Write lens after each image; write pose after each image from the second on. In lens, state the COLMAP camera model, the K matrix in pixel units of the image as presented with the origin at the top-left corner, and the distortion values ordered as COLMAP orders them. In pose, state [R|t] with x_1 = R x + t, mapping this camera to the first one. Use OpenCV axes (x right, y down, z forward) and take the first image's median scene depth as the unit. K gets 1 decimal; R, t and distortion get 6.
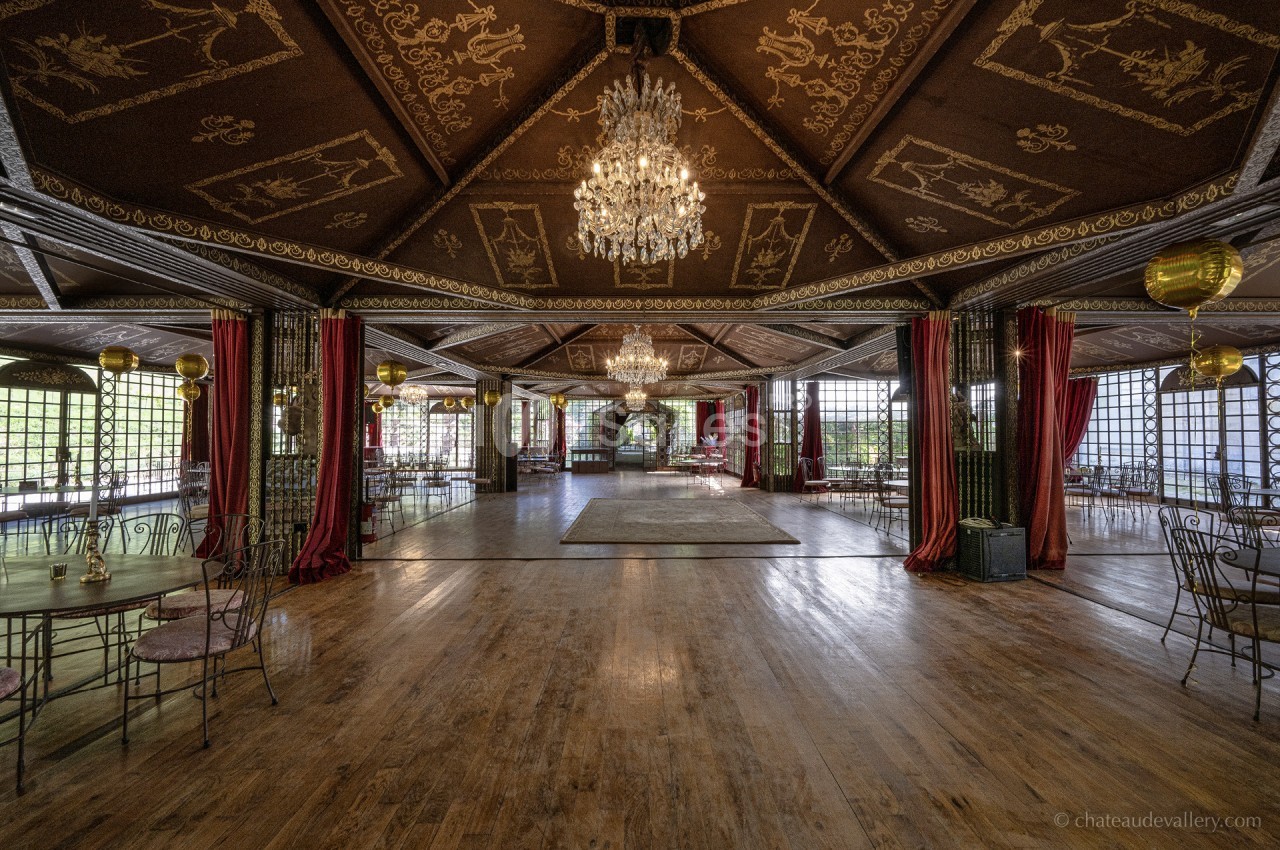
lens RADIAL K [[502.5, 0, 641.6], [0, 502.5, 426.7], [0, 0, 1]] dist [0.000890, 0.000113]
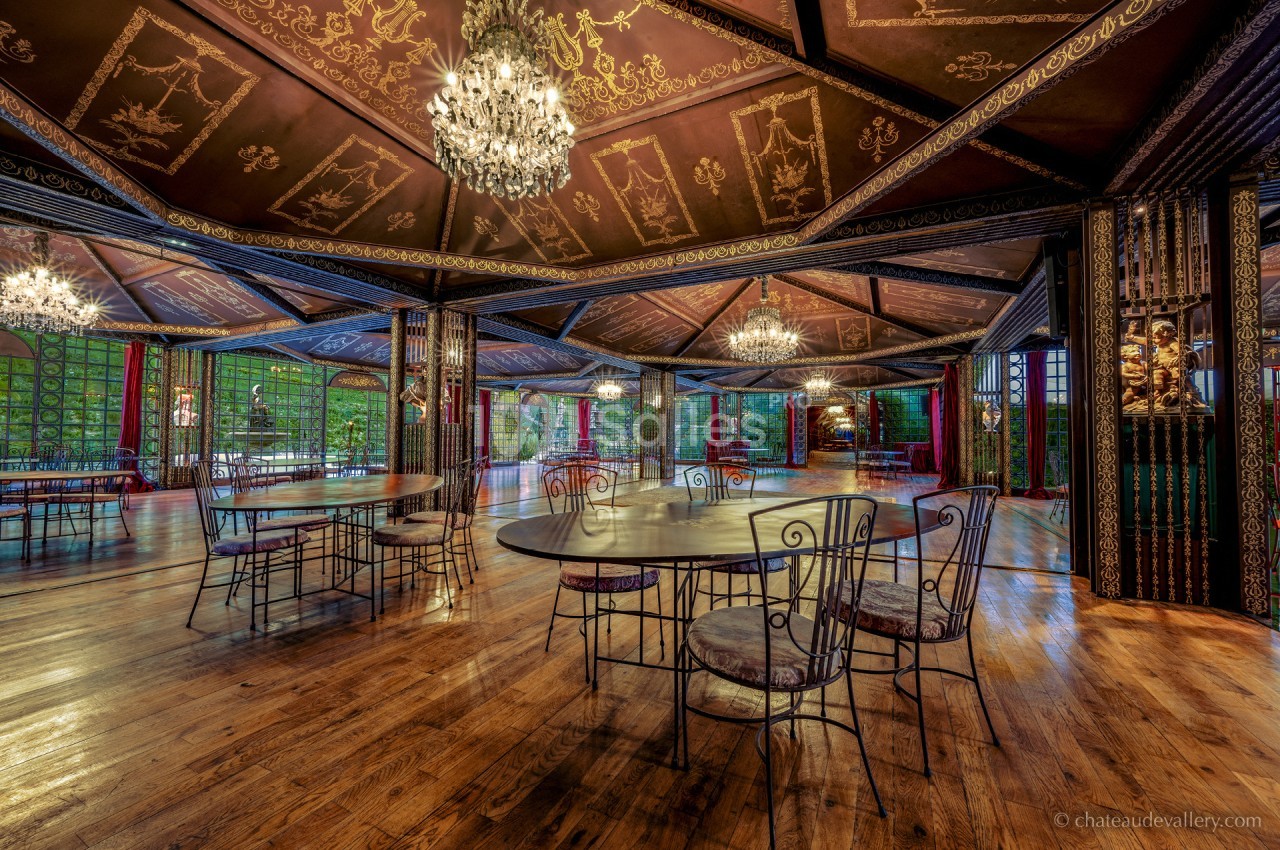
lens RADIAL K [[502.5, 0, 642.5], [0, 502.5, 422.0], [0, 0, 1]] dist [0.000890, 0.000113]
pose [[0.888798, -0.002633, -0.458291, 0.480015], [-0.004973, 0.999869, -0.015389, 0.086050], [0.458272, 0.015957, 0.888669, 0.209463]]
